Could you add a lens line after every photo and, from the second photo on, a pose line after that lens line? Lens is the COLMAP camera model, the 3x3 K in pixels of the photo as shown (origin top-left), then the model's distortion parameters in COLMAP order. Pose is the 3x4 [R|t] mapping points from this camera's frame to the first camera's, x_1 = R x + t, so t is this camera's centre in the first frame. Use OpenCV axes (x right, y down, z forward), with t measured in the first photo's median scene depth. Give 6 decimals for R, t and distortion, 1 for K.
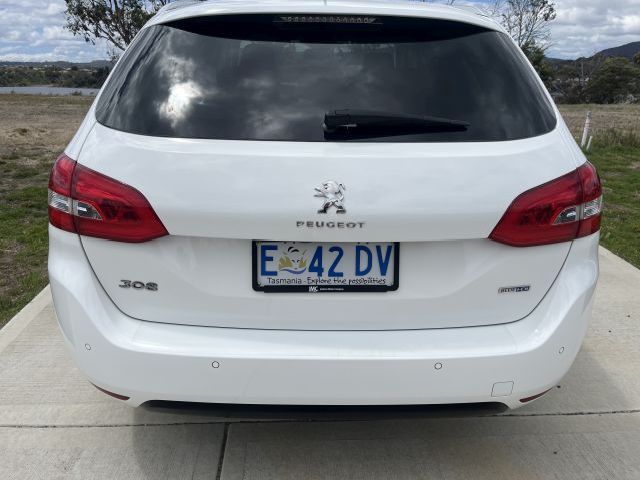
lens RADIAL K [[497.3, 0, 320.6], [0, 497.3, 240.8], [0, 0, 1]] dist [0.005465, -0.009275]
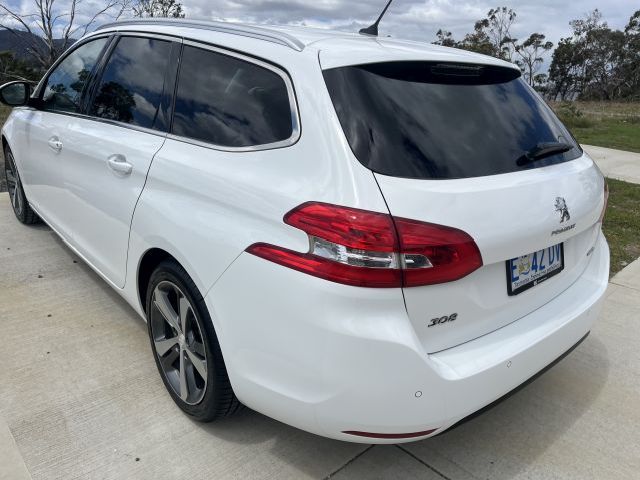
lens RADIAL K [[497.3, 0, 318.9], [0, 497.3, 239.0], [0, 0, 1]] dist [0.005465, -0.009275]
pose [[0.773046, -0.193211, 0.604210, -1.174154], [0.187826, 0.979493, 0.072905, -0.207589], [-0.605906, 0.057128, 0.793483, 0.304068]]
